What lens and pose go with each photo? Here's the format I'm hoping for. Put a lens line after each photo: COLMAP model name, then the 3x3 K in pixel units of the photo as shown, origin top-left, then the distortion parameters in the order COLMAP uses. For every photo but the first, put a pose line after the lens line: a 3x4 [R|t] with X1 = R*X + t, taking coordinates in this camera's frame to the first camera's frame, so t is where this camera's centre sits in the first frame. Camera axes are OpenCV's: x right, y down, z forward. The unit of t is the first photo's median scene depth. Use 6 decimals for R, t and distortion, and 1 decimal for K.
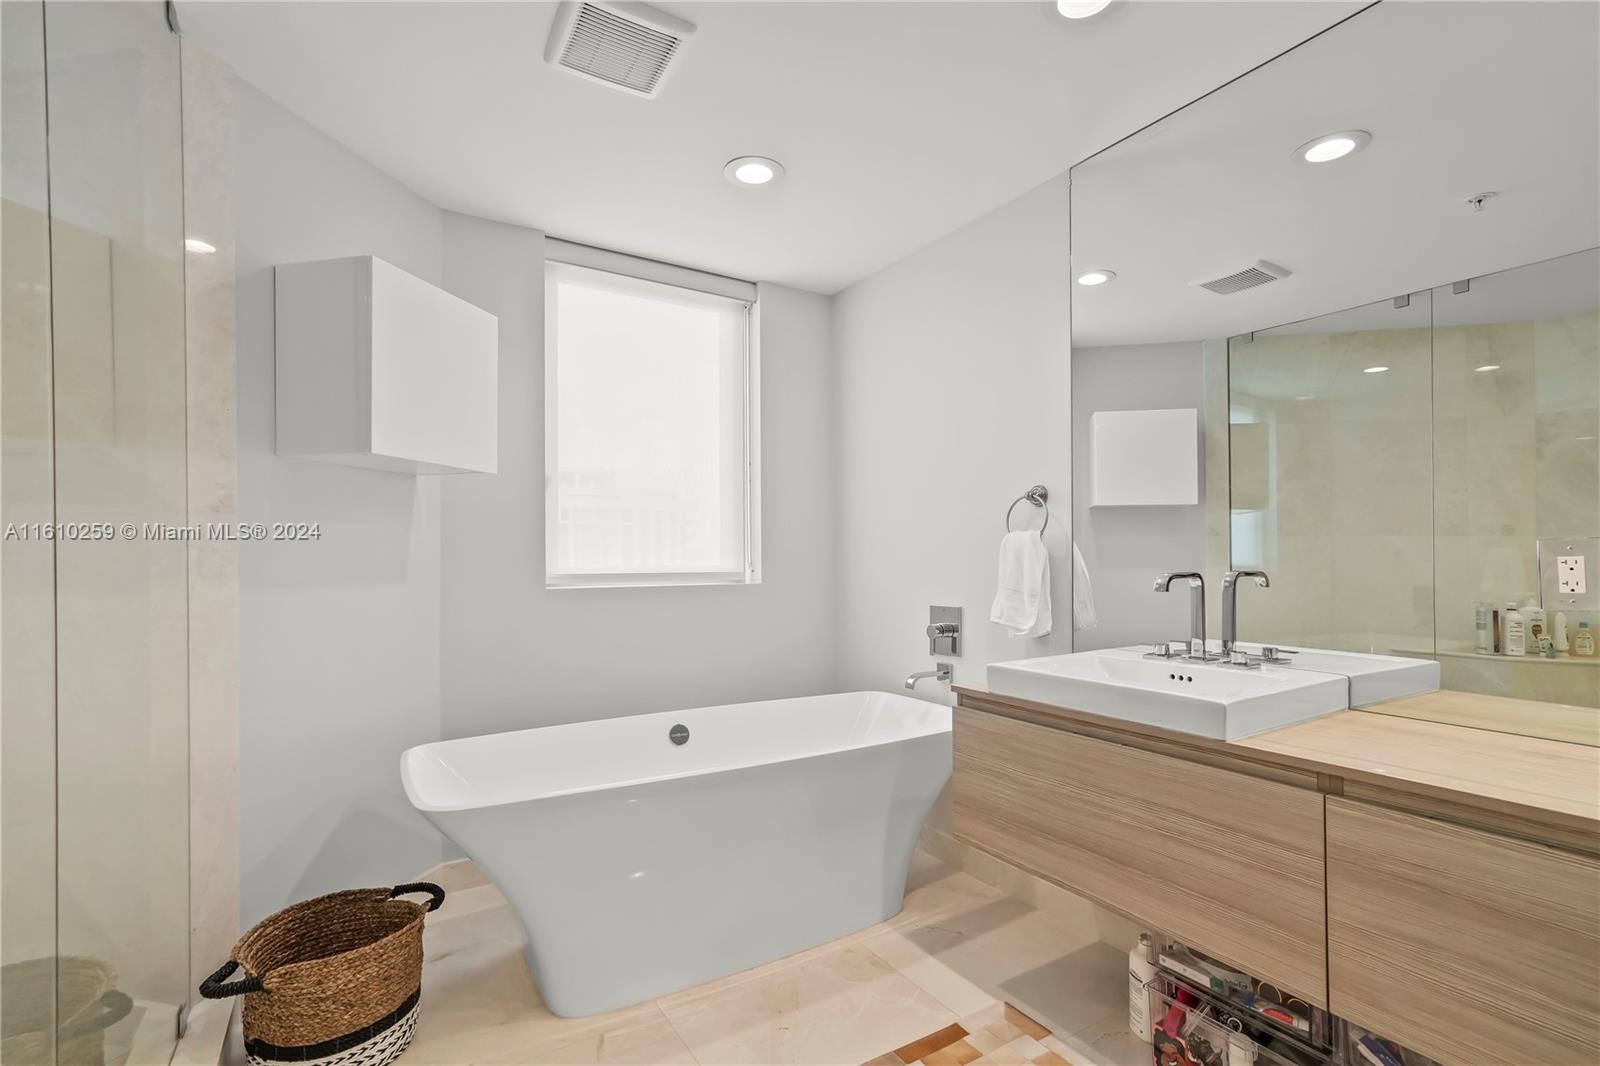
lens RADIAL K [[743.5, 0, 794.9], [0, 743.5, 565.2], [0, 0, 1]] dist [0.001734, 0.000625]
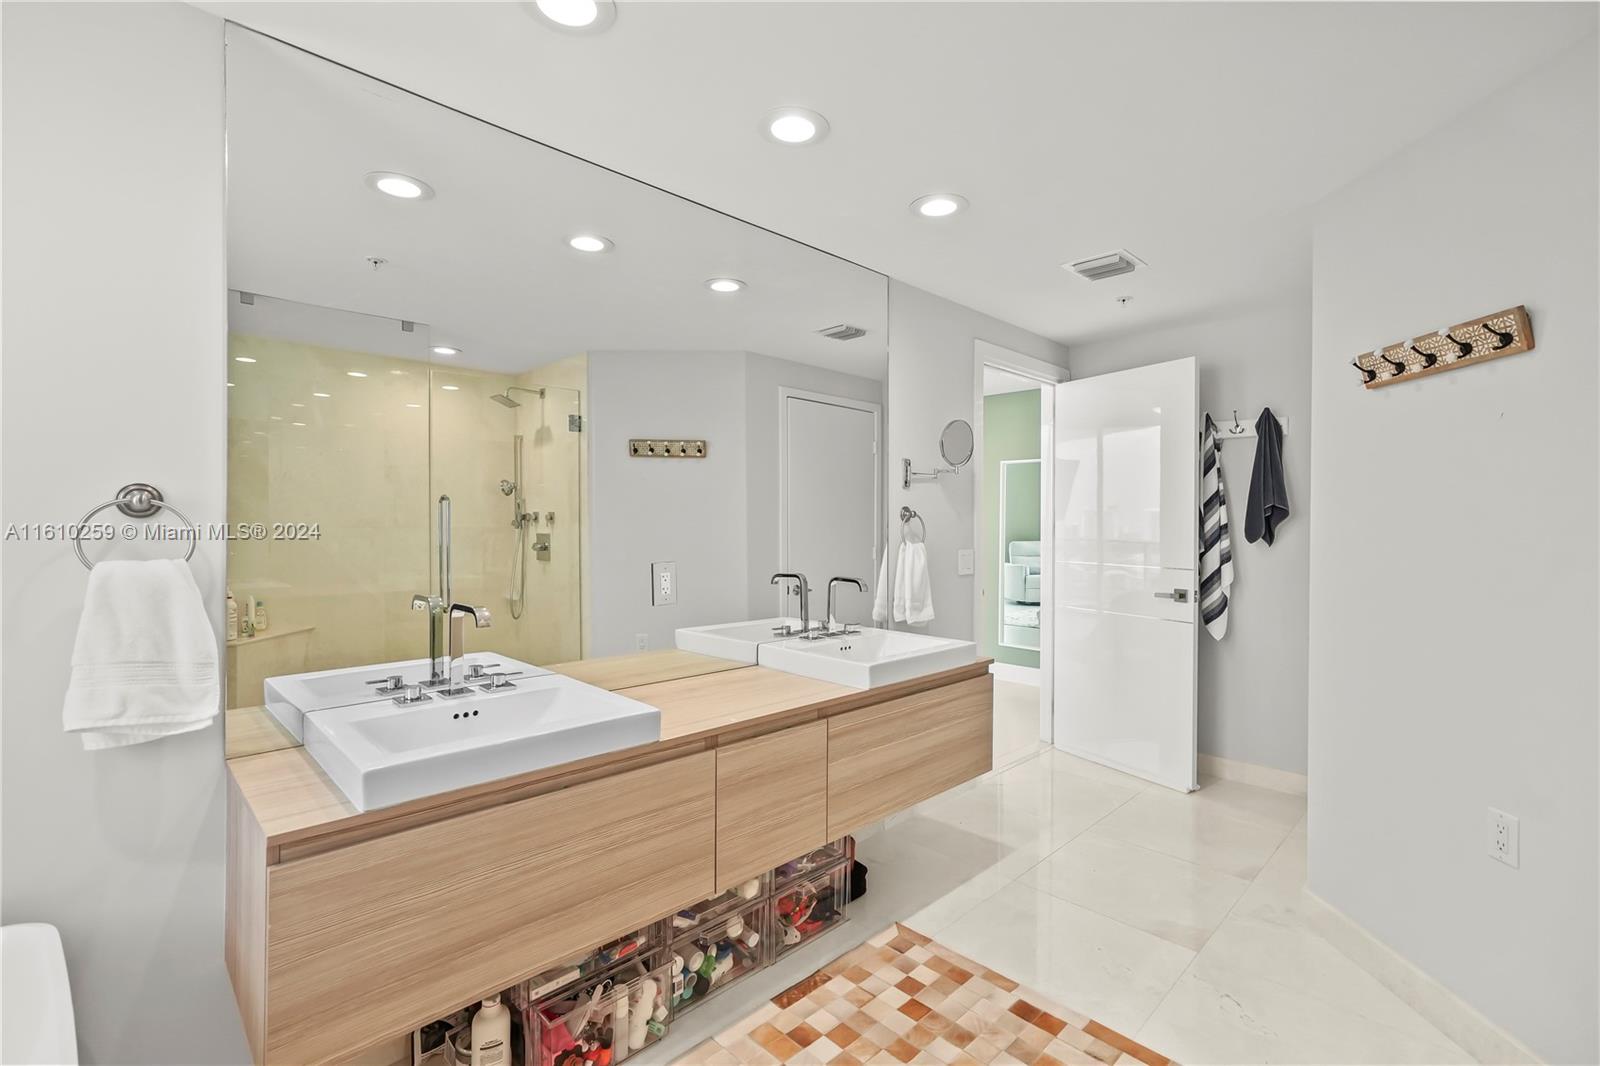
lens RADIAL K [[731.2, 0, 805.3], [0, 731.2, 523.3], [0, 0, 1]] dist [-0.000378, 0.000748]
pose [[-0.233446, -0.004181, 0.972361, -0.618595], [0.004502, 0.999975, 0.005380, -0.122503], [-0.972359, 0.005634, -0.233422, 0.981024]]
